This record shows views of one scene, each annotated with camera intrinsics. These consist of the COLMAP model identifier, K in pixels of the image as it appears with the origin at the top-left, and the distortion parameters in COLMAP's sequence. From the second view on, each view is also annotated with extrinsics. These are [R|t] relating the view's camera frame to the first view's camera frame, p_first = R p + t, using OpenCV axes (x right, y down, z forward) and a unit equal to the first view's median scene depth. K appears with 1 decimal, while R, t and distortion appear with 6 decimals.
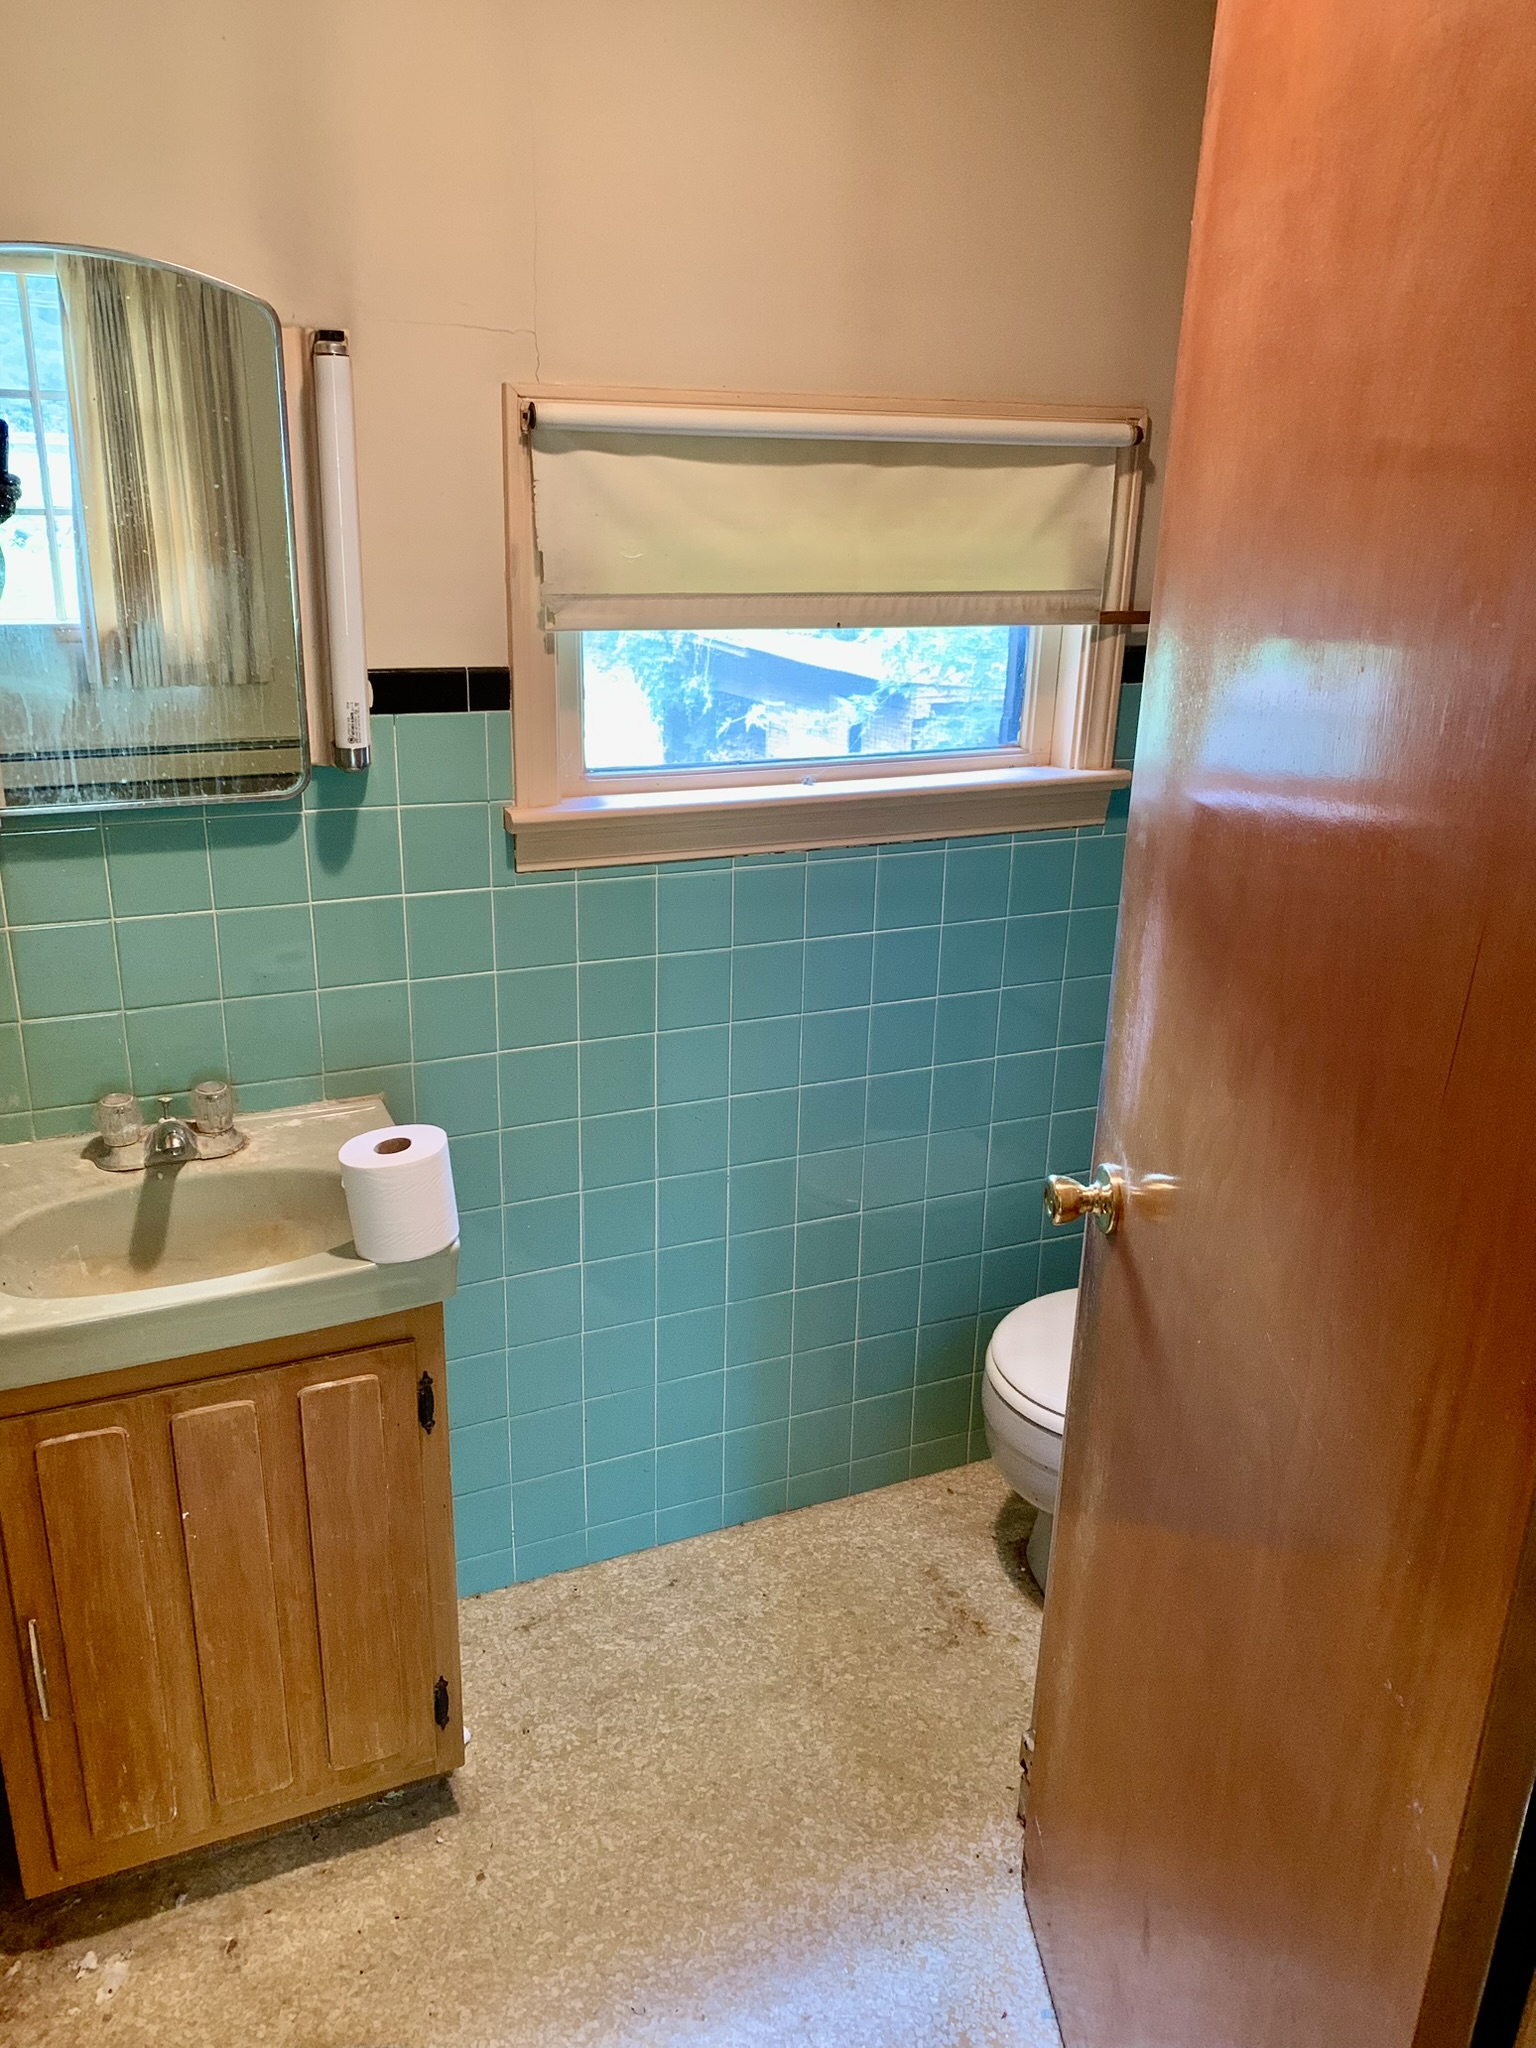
lens RADIAL K [[1578.0, 0, 765.1], [0, 1578.0, 1011.4], [0, 0, 1]] dist [0.037339, -0.035121]
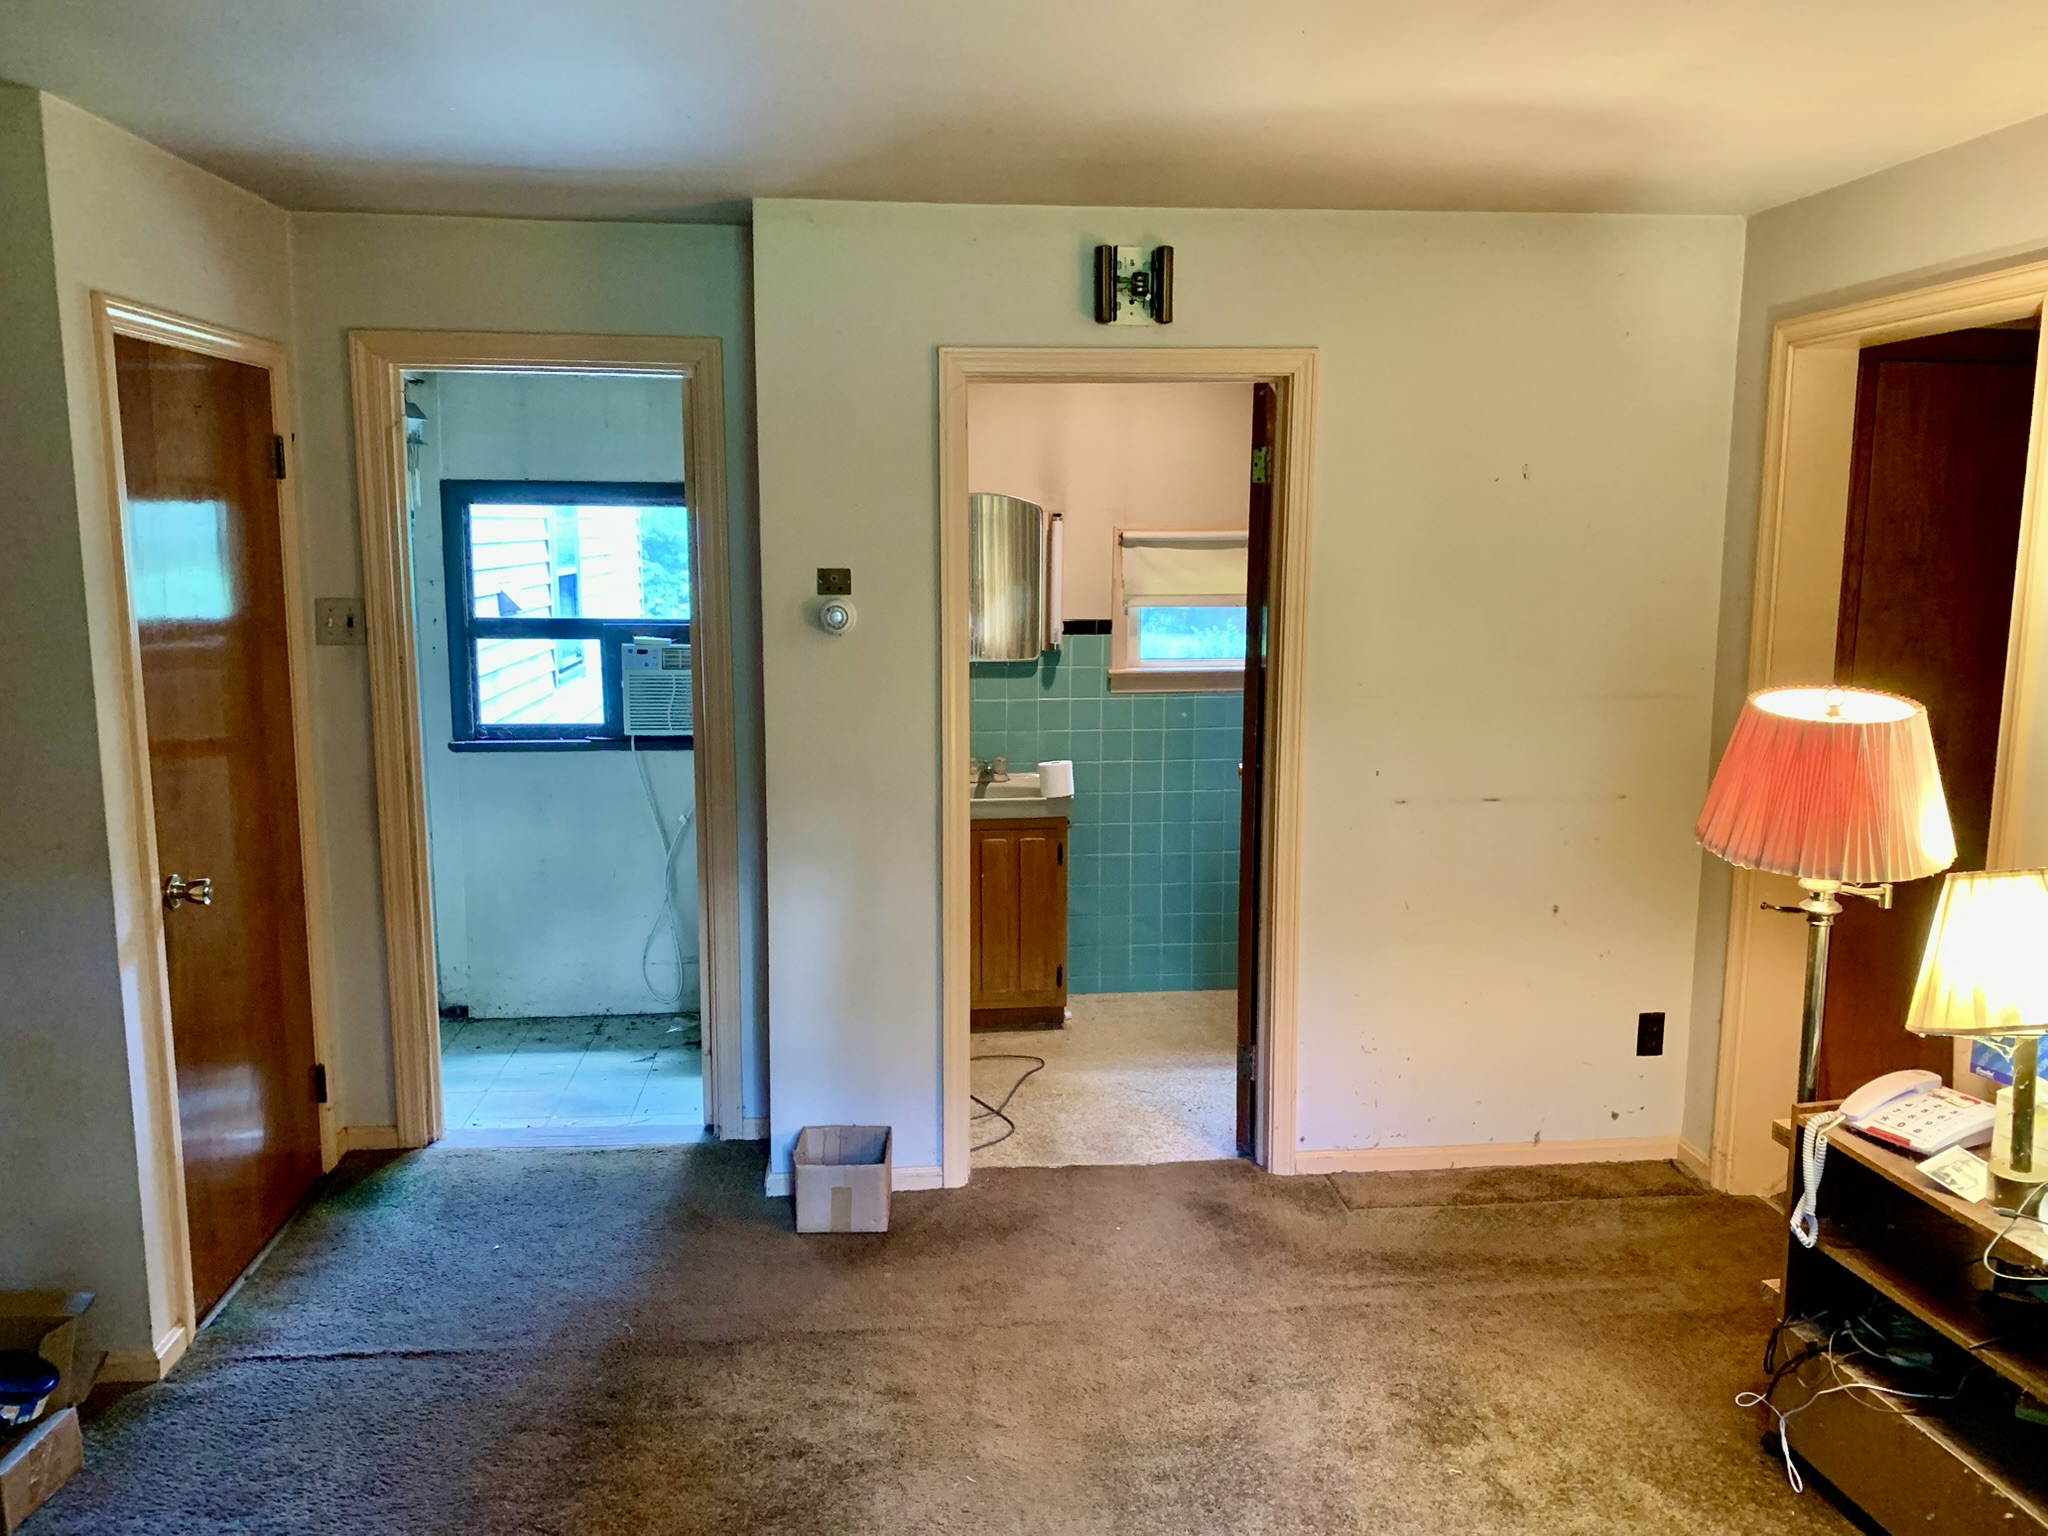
lens RADIAL K [[1578.0, 0, 1021.4], [0, 1578.0, 776.5], [0, 0, 1]] dist [0.037339, -0.035121]
pose [[0.948931, 0.025725, -0.314433, 0.609282], [-0.084101, 0.981231, -0.173532, 0.589417], [0.304067, 0.191114, 0.933284, -1.714436]]
